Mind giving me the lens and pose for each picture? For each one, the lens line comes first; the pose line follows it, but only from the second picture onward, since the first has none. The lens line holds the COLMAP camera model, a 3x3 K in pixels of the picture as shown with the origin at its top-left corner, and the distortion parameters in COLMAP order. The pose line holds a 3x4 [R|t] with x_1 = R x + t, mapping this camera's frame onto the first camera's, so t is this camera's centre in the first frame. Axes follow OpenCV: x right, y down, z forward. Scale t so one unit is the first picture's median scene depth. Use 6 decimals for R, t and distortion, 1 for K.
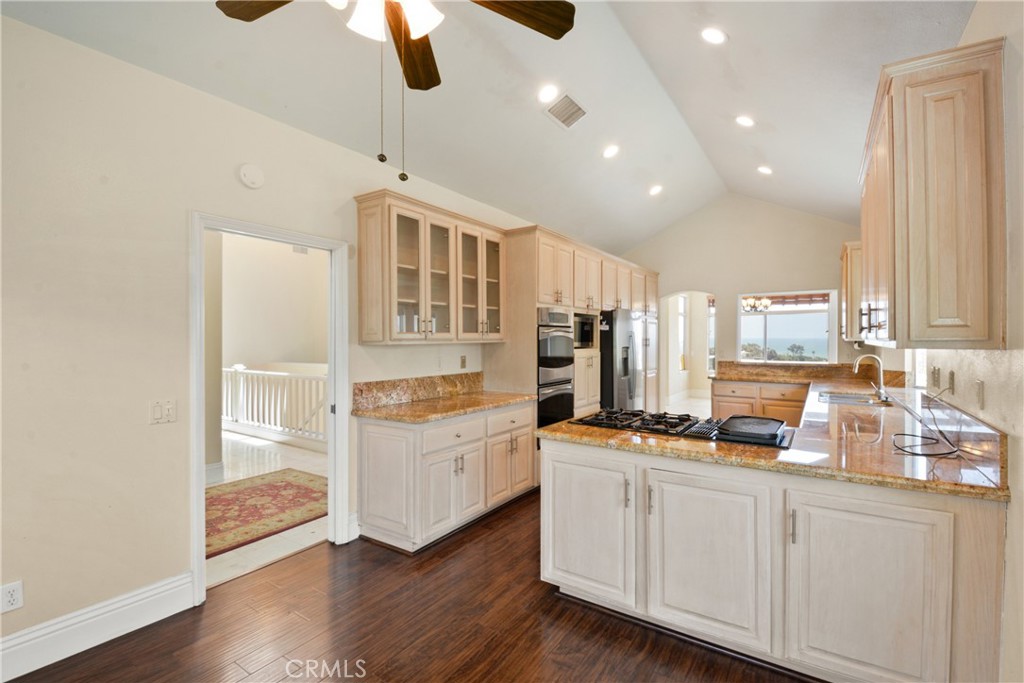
lens RADIAL K [[454.5, 0, 523.4], [0, 454.5, 338.5], [0, 0, 1]] dist [0.026342, -0.027731]
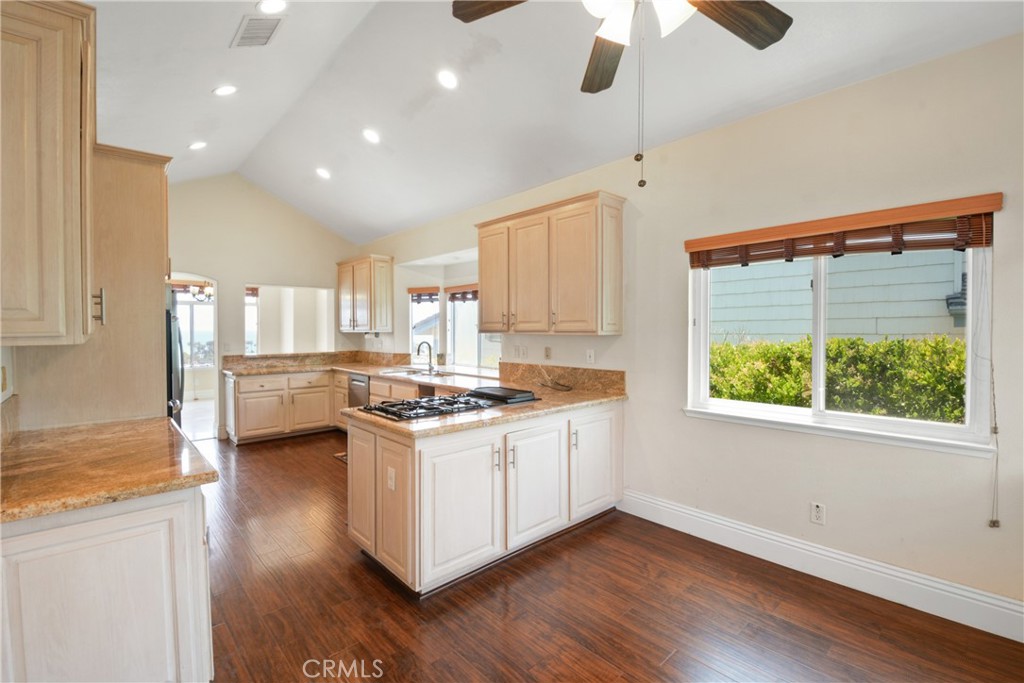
lens RADIAL K [[454.5, 0, 523.4], [0, 454.5, 338.5], [0, 0, 1]] dist [0.026342, -0.027731]
pose [[0.228451, -0.019114, 0.973368, -0.491640], [0.002618, 0.999816, 0.019019, 0.000311], [-0.973552, -0.001797, 0.228459, 0.356461]]
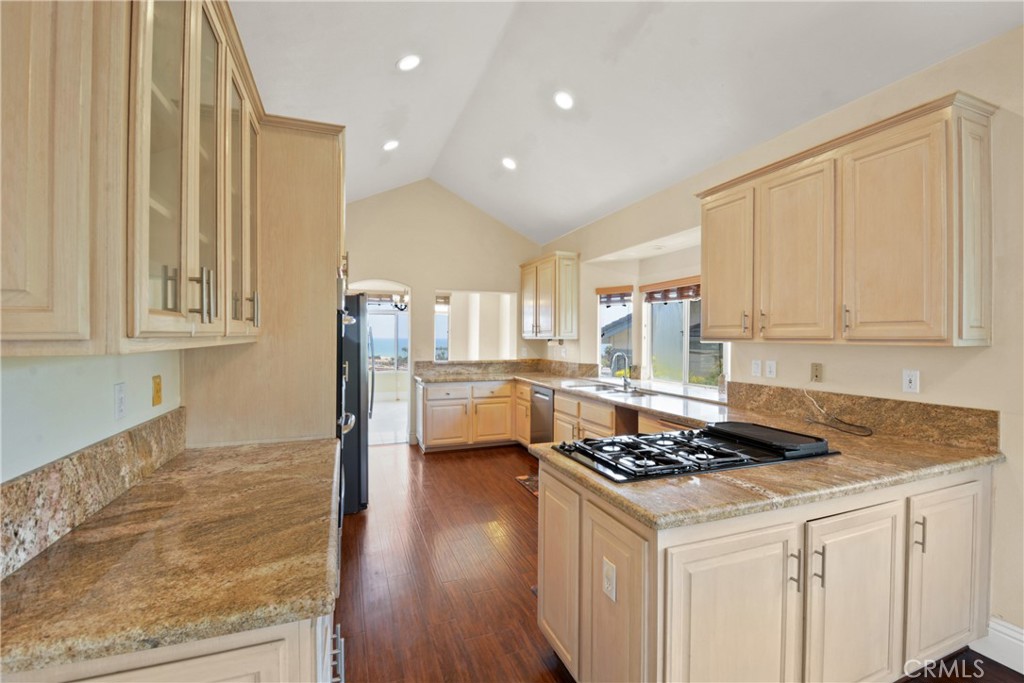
lens RADIAL K [[448.9, 0, 515.1], [0, 448.9, 339.7], [0, 0, 1]] dist [-0.012329, -0.000147]
pose [[0.581472, -0.002142, 0.813564, -0.286835], [-0.003186, 0.999983, 0.004909, 0.002516], [-0.813560, -0.005447, 0.581455, 0.515654]]
